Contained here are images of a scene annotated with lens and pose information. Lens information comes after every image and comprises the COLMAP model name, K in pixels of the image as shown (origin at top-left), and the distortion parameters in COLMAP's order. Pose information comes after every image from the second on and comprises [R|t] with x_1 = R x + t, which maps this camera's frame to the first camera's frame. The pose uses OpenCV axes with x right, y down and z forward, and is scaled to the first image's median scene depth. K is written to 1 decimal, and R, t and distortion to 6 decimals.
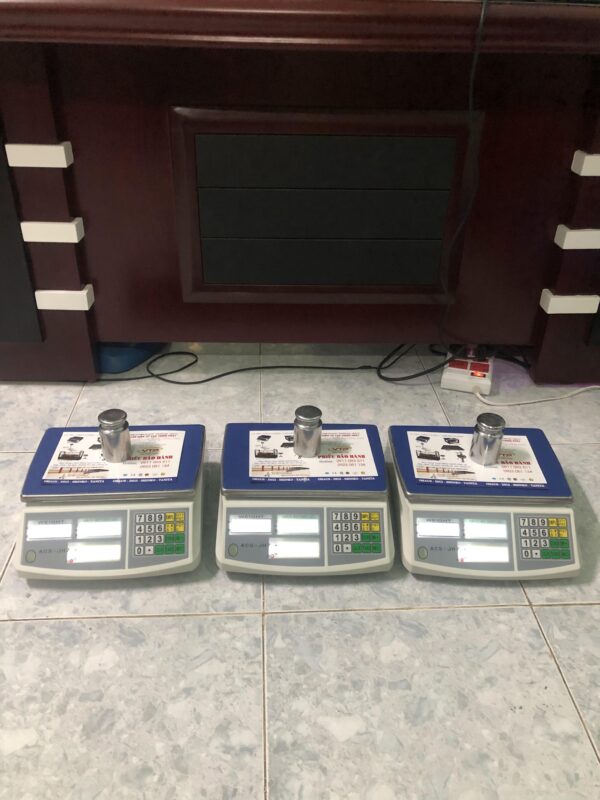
lens RADIAL K [[647.3, 0, 302.5], [0, 647.3, 399.8], [0, 0, 1]] dist [0.006950, 0.005217]
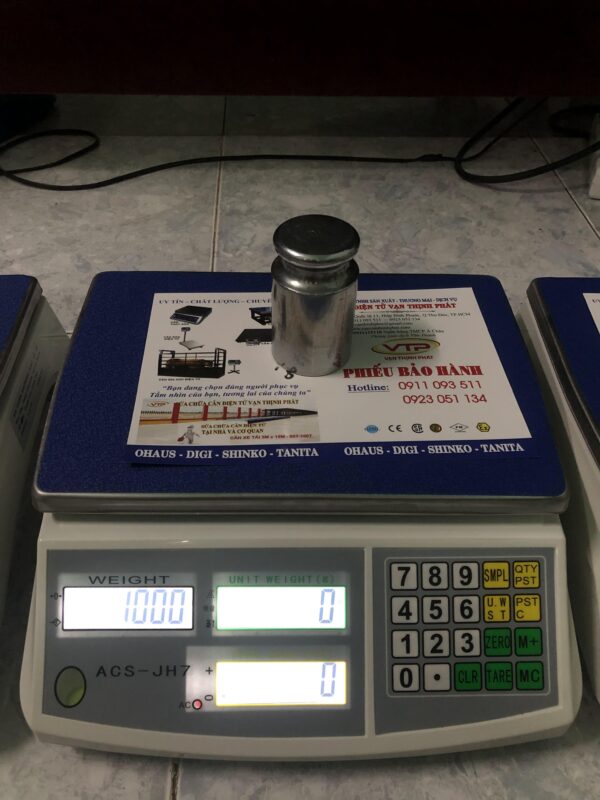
lens RADIAL K [[651.1, 0, 295.6], [0, 651.1, 410.9], [0, 0, 1]] dist [0.069145, -0.100509]
pose [[0.999714, 0.003298, -0.023678, 0.006911], [0.002519, 0.970400, 0.241489, 0.024604], [0.023774, -0.241479, 0.970115, 0.661380]]
